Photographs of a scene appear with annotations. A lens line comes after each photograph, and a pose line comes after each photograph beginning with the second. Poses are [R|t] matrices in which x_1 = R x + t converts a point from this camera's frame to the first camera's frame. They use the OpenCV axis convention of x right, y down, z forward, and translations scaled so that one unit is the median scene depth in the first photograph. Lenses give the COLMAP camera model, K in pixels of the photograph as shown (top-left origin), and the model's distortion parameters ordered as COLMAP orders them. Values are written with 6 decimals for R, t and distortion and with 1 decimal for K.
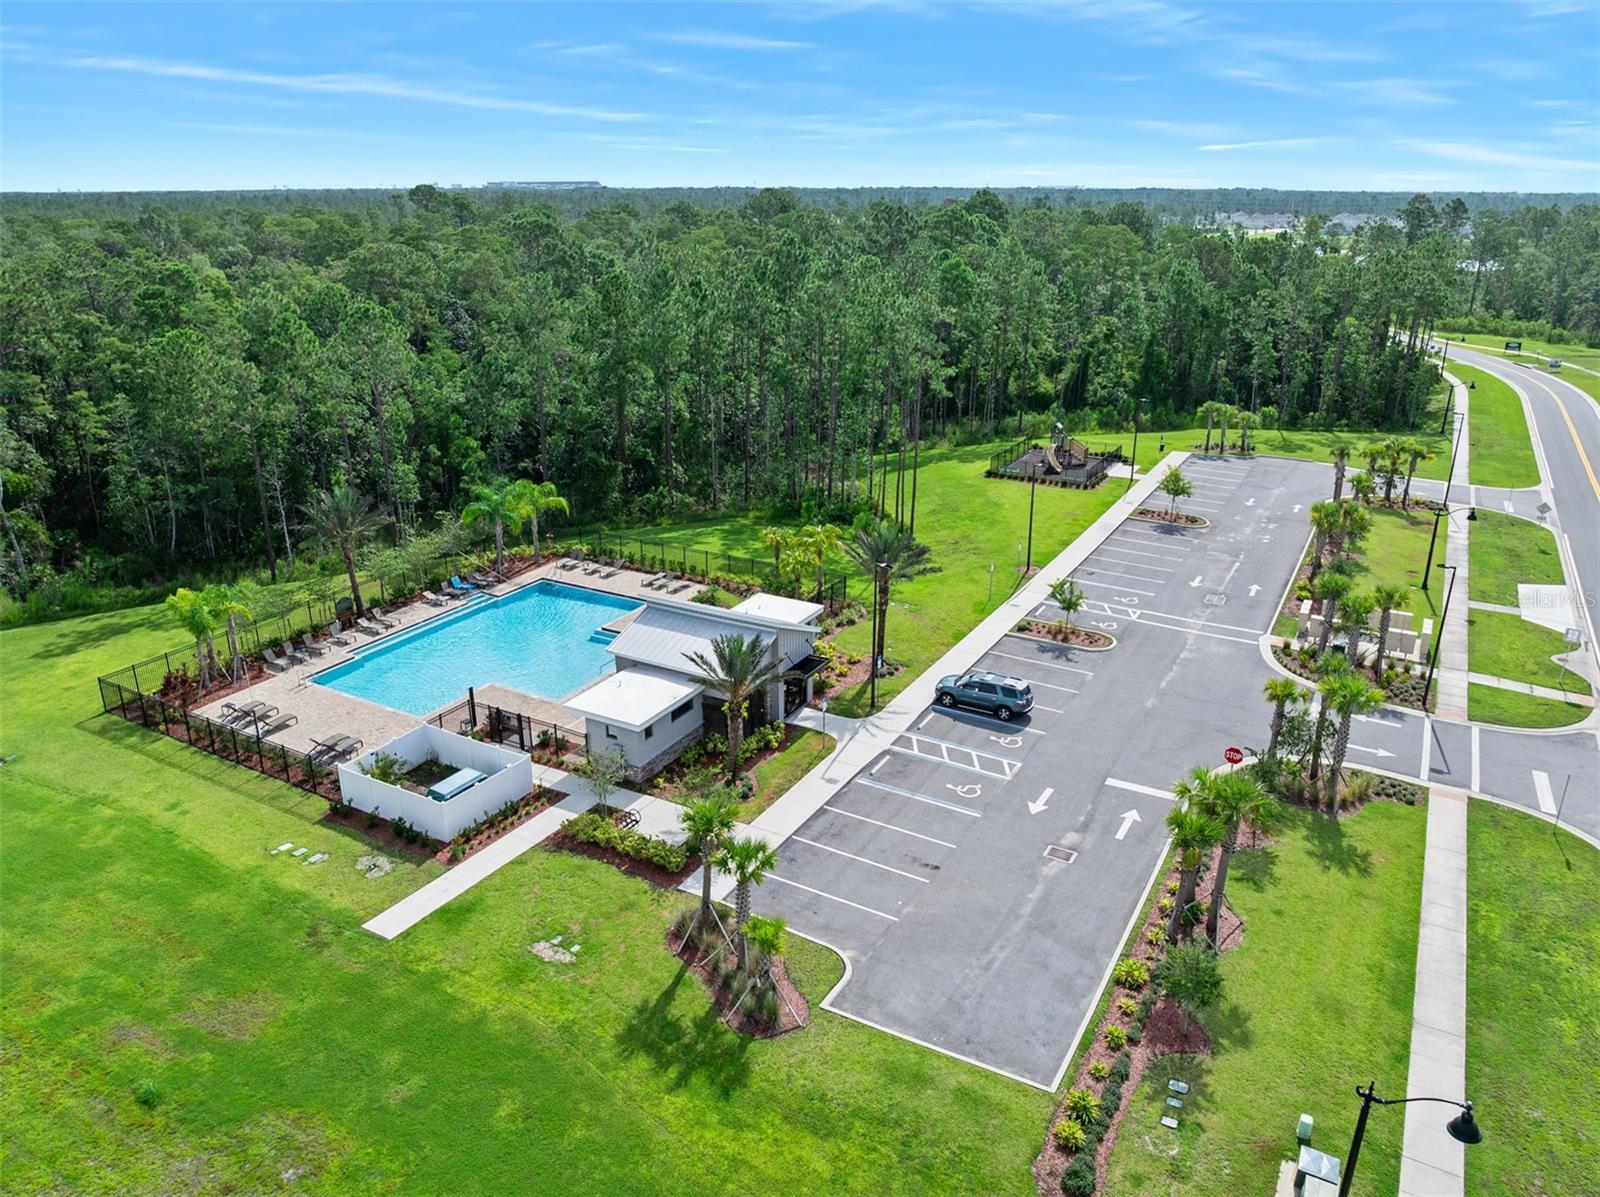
lens RADIAL K [[1105.3, 0, 800.0], [0, 1105.3, 598.5], [0, 0, 1]] dist [-0.006728, -0.001101]
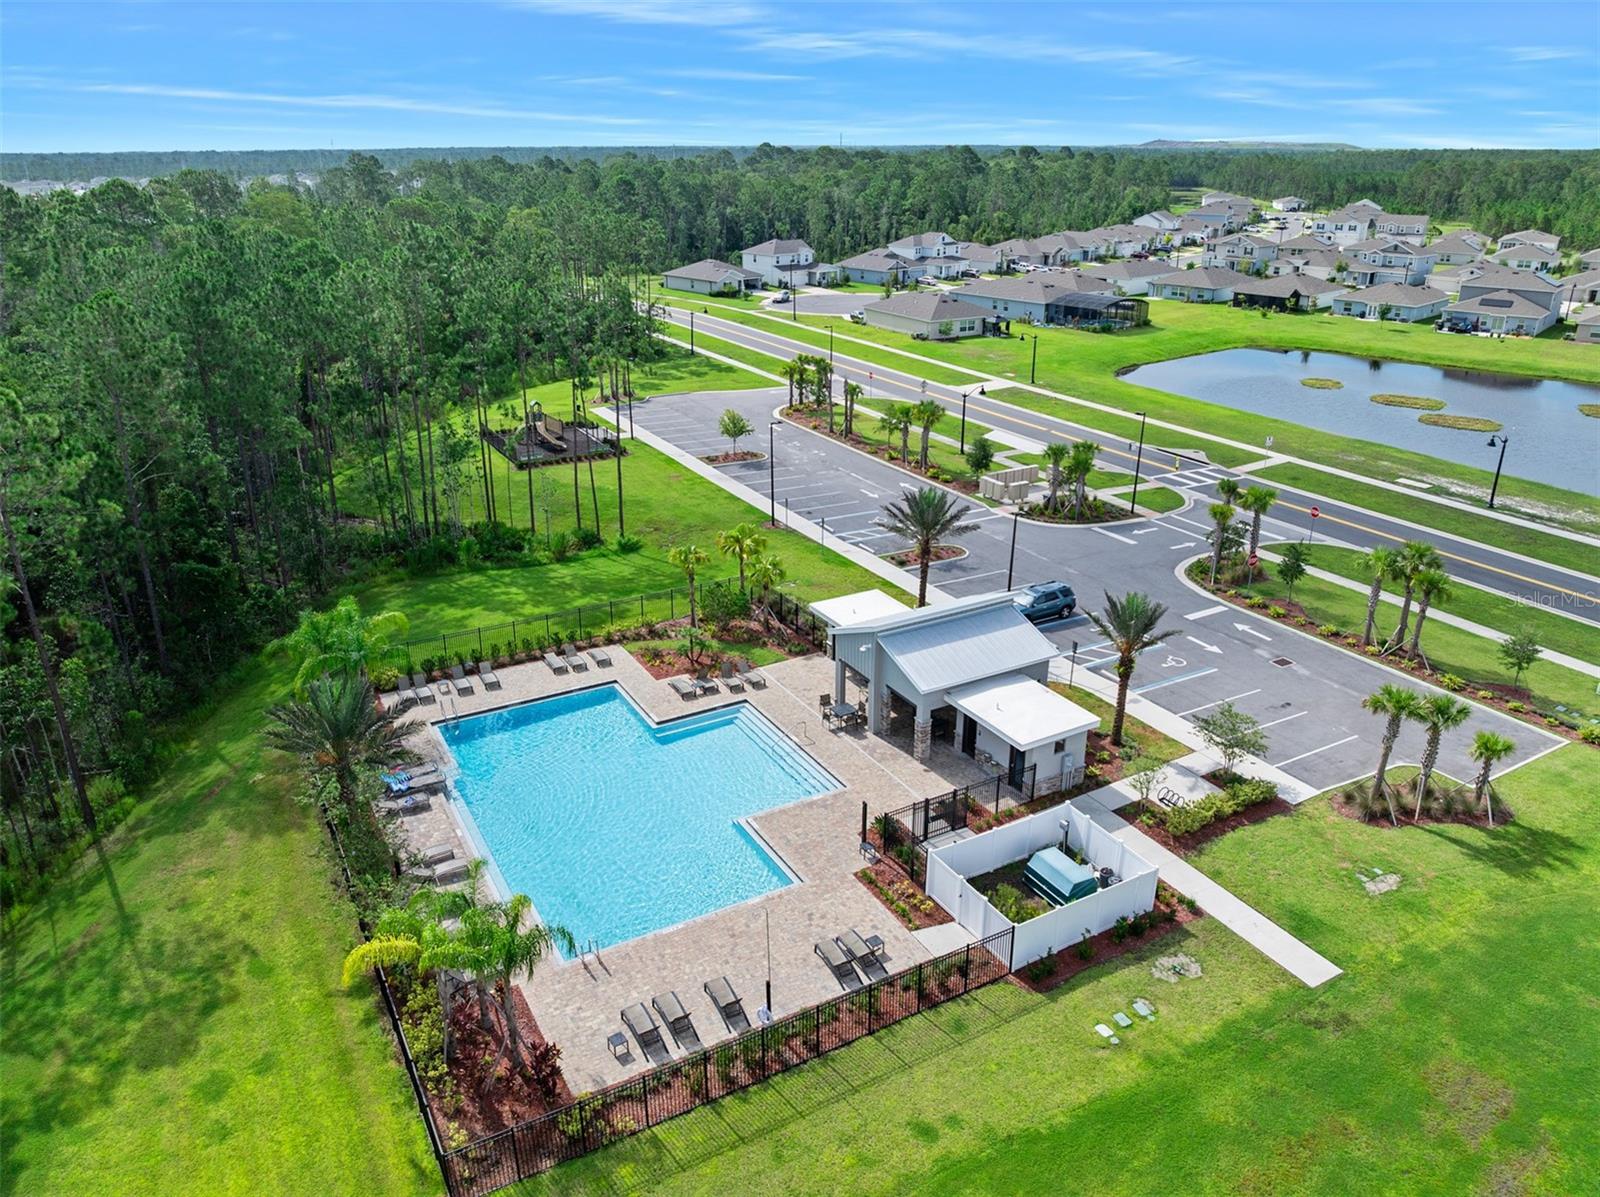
lens RADIAL K [[1105.3, 0, 800.0], [0, 1105.3, 598.5], [0, 0, 1]] dist [-0.006728, -0.001101]
pose [[0.504401, -0.325621, 0.799719, -0.830270], [0.291296, 0.936044, 0.197402, -0.208650], [-0.812851, 0.133385, 0.566994, 0.522857]]
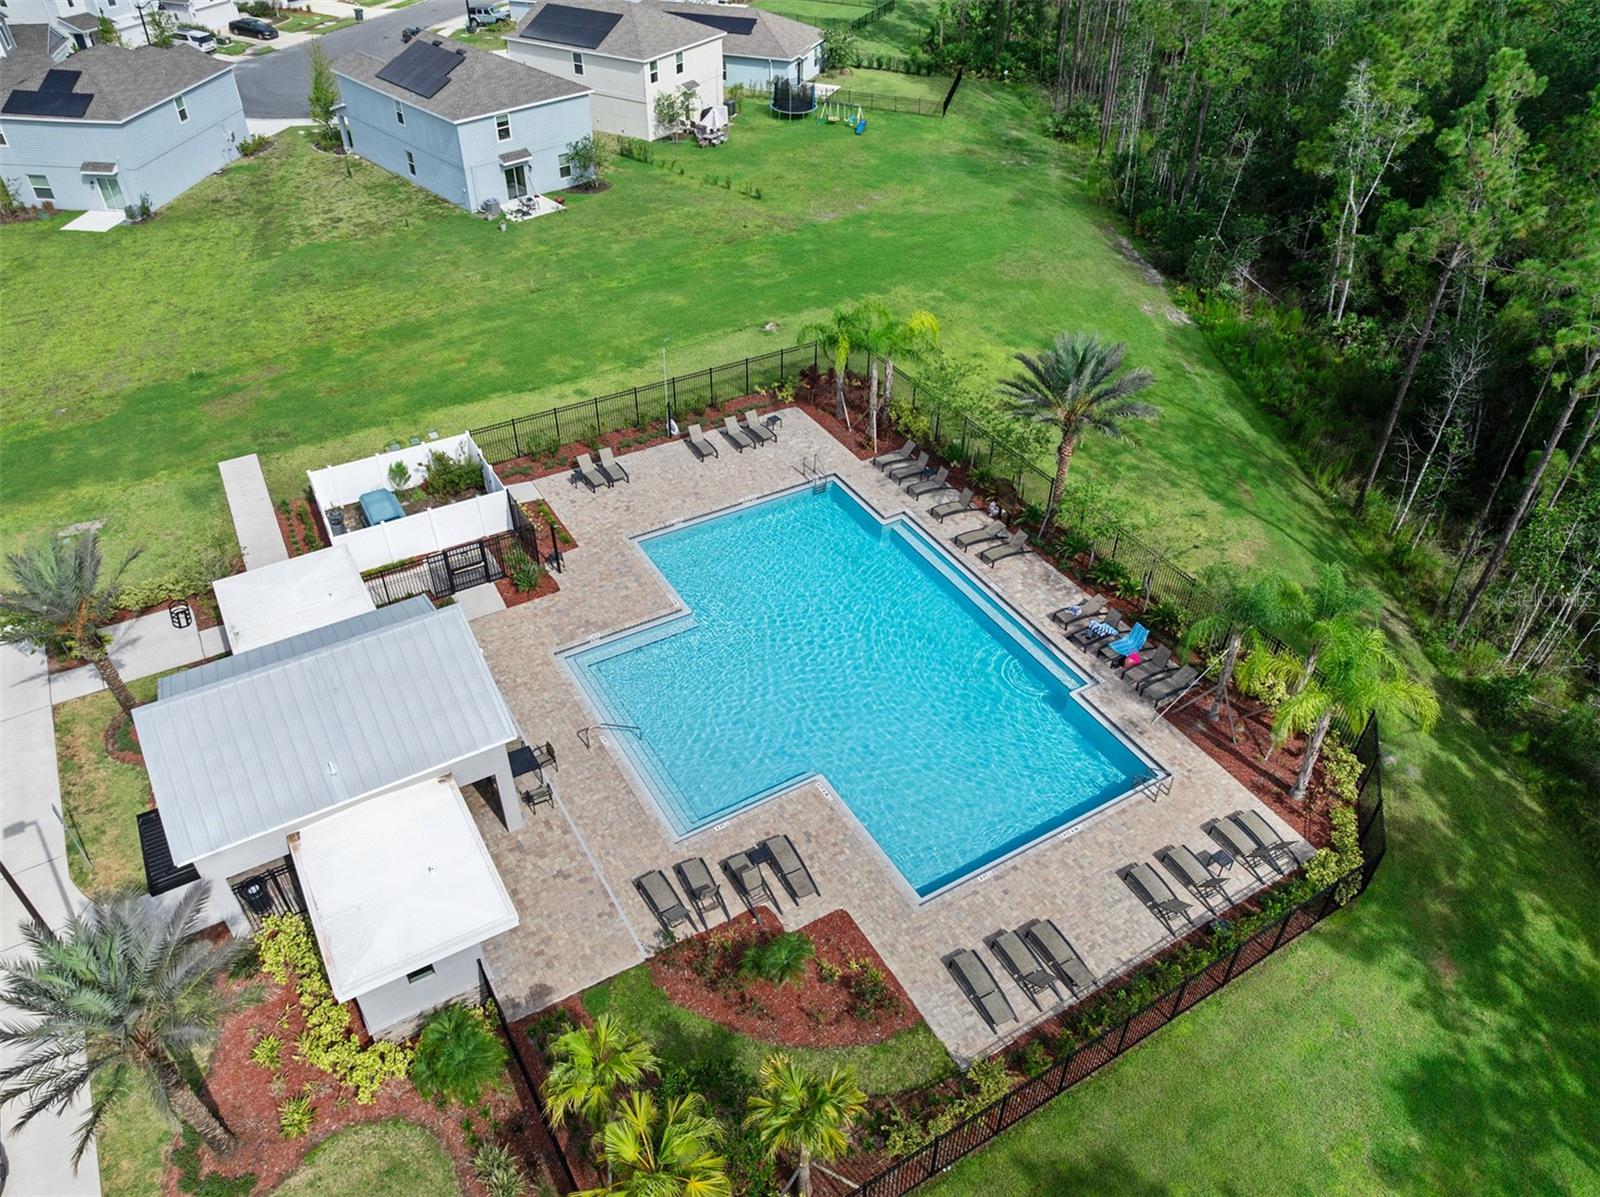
lens RADIAL K [[1105.3, 0, 800.0], [0, 1105.3, 598.5], [0, 0, 1]] dist [-0.006728, -0.001101]
pose [[-0.498262, 0.552234, -0.668410, 0.129902], [-0.306243, 0.609137, 0.731551, -0.441895], [0.811141, 0.569200, -0.134392, 1.155149]]
